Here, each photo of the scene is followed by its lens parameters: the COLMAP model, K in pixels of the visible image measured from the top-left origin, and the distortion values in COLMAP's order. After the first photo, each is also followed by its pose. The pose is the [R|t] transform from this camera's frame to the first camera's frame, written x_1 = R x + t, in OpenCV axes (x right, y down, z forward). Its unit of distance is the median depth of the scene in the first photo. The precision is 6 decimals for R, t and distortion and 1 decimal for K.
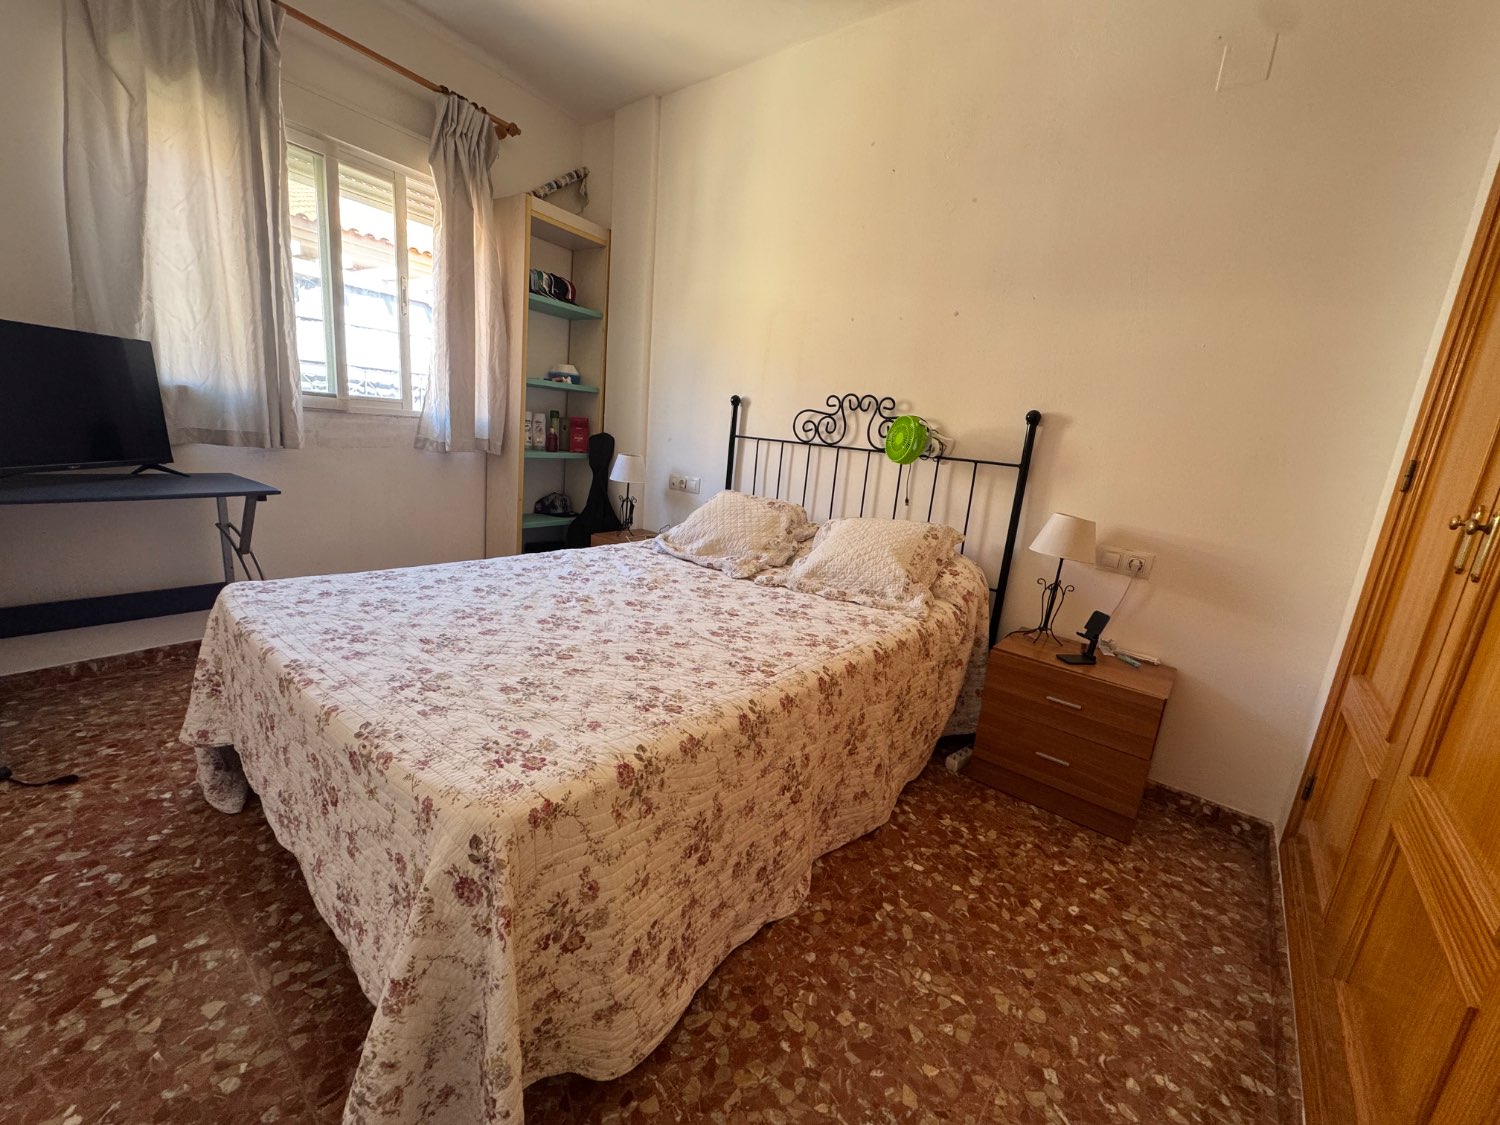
lens RADIAL K [[597.1, 0, 751.5], [0, 597.1, 560.6], [0, 0, 1]] dist [-0.004037, 0.000786]
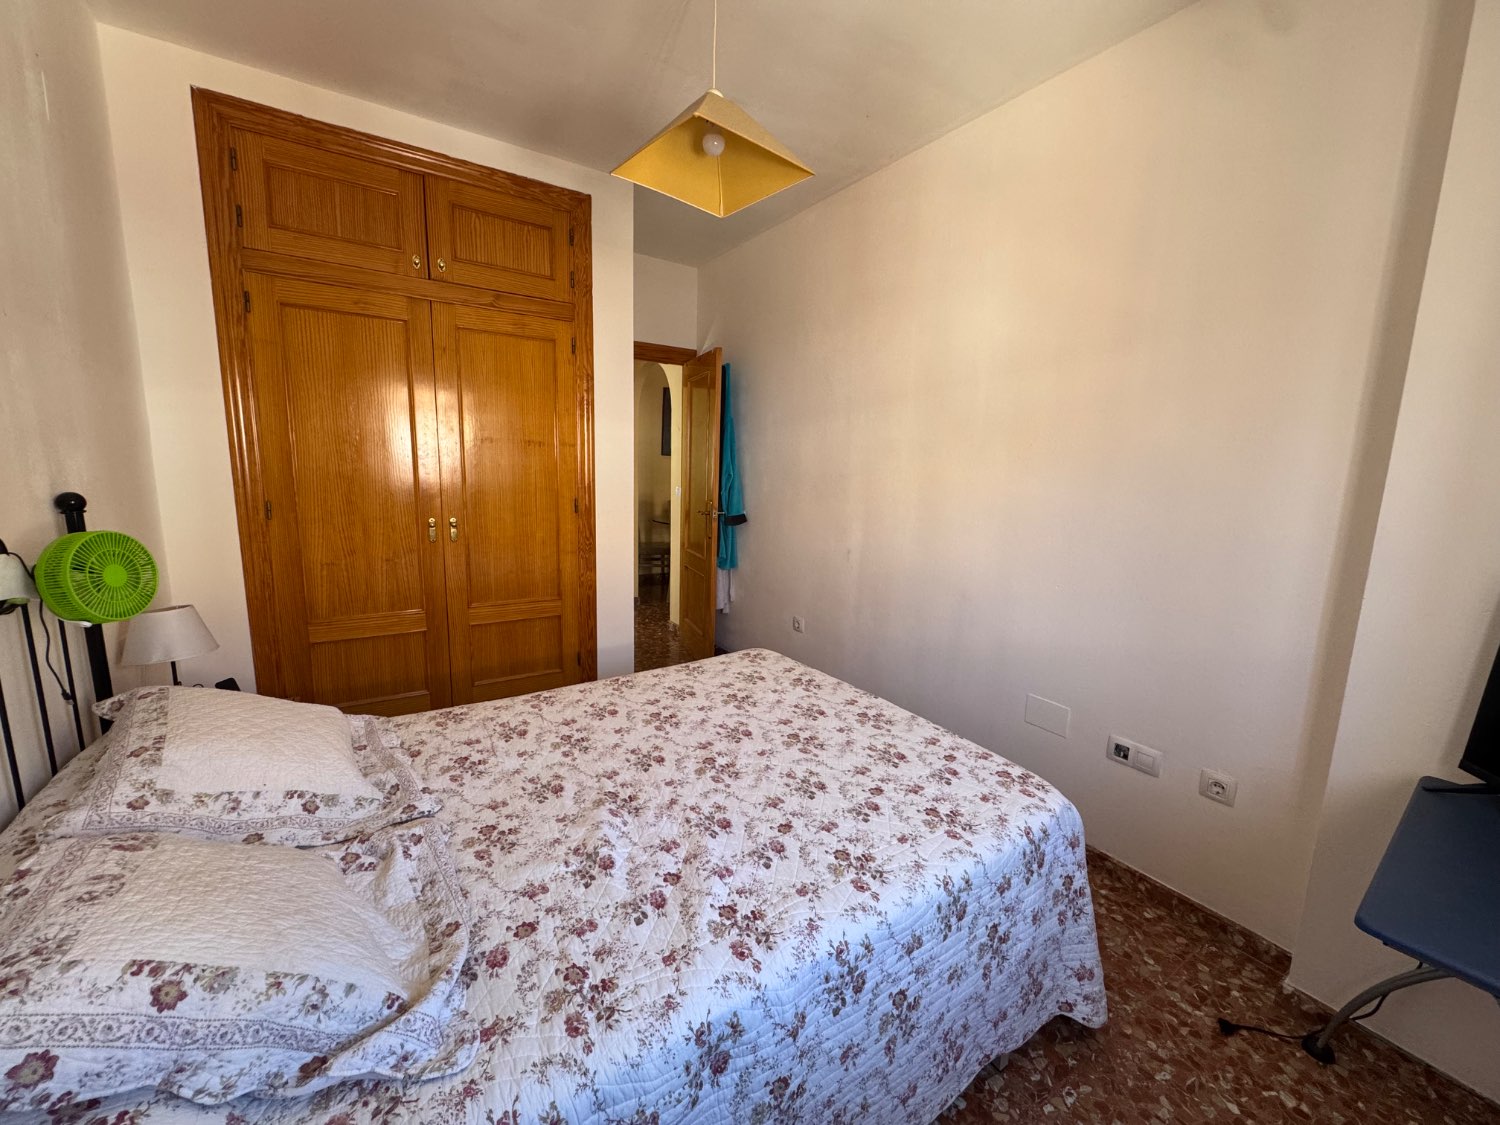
lens RADIAL K [[597.1, 0, 749.1], [0, 597.1, 562.4], [0, 0, 1]] dist [-0.004037, 0.000786]
pose [[-0.947980, -0.167179, 0.270895, -0.488295], [-0.049865, 0.918474, 0.392325, -0.528684], [-0.314399, 0.358408, -0.879032, 1.516836]]
